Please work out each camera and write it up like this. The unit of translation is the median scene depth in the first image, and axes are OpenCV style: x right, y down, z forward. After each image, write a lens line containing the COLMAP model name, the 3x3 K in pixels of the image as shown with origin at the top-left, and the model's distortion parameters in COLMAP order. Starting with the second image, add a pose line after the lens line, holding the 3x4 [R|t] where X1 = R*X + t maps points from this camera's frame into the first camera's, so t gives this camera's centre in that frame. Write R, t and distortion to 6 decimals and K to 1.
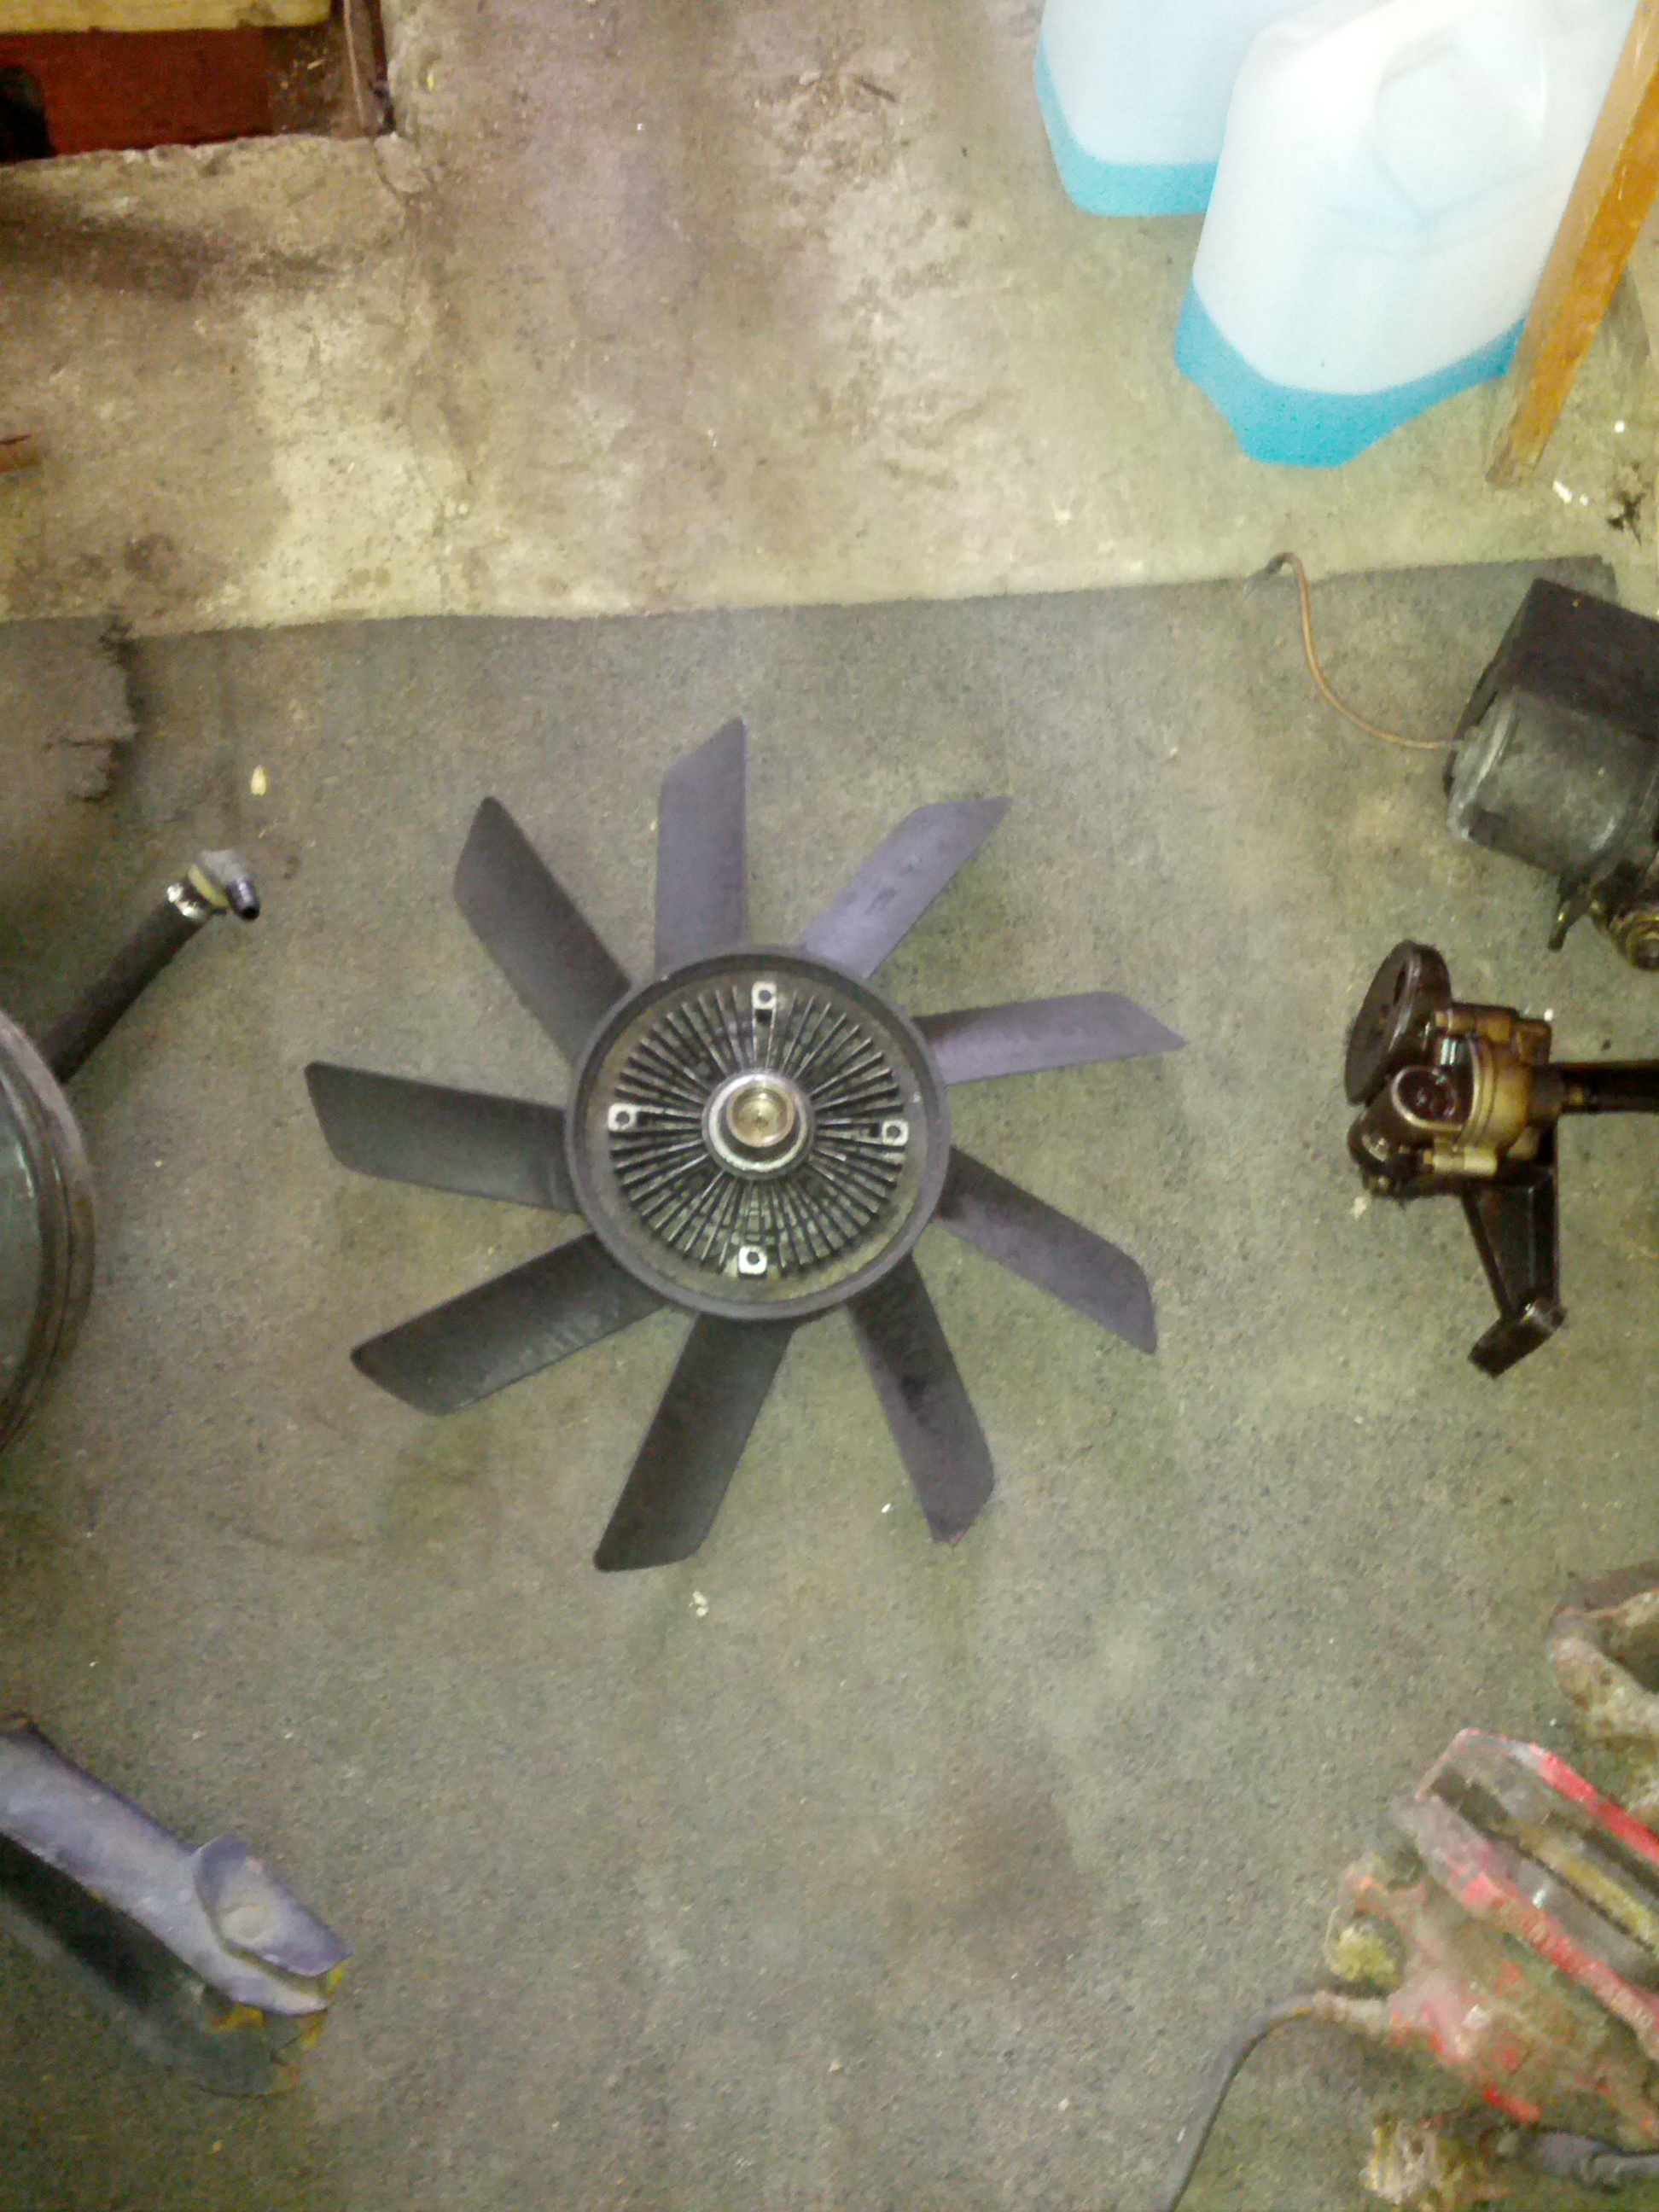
lens RADIAL K [[2198.5, 0, 819.6], [0, 2198.5, 1099.4], [0, 0, 1]] dist [0.104023, -0.301706]
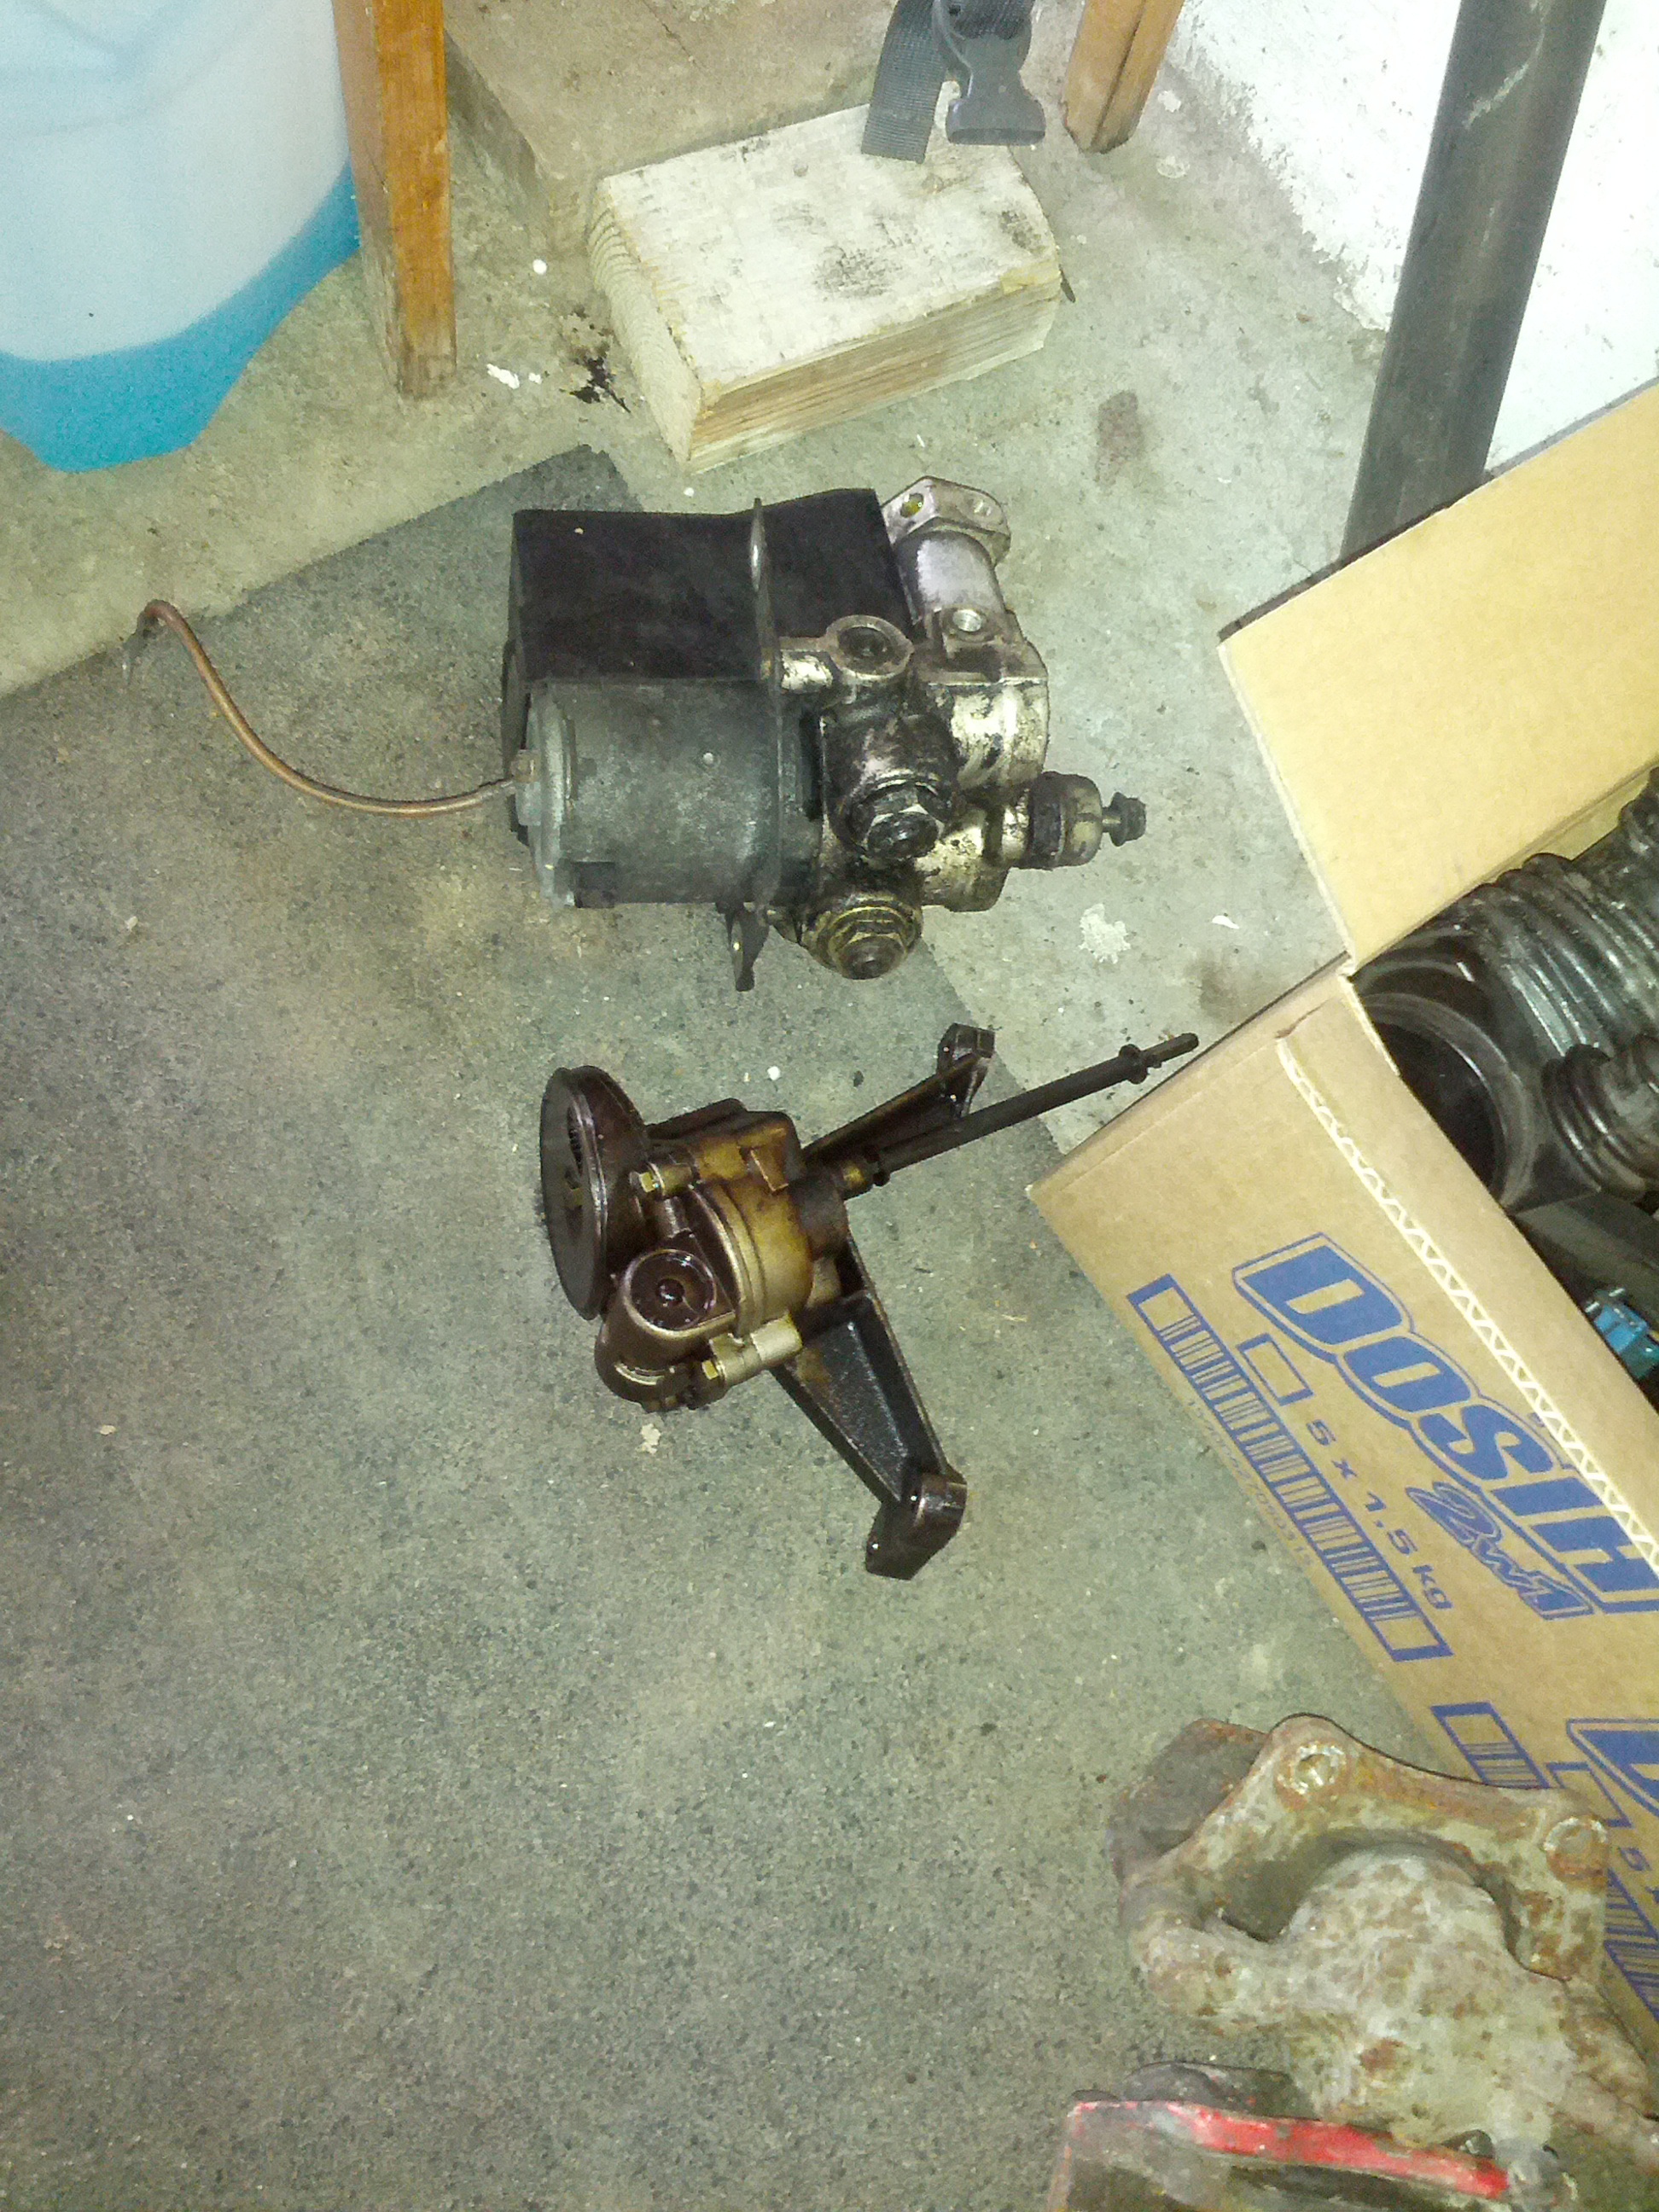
lens RADIAL K [[2198.5, 0, 819.6], [0, 2198.5, 1099.4], [0, 0, 1]] dist [0.104023, -0.301706]
pose [[0.866591, -0.402141, 0.295471, 0.128684], [0.389754, 0.915199, 0.102484, -0.102385], [-0.311627, 0.026349, 0.949839, 0.317737]]
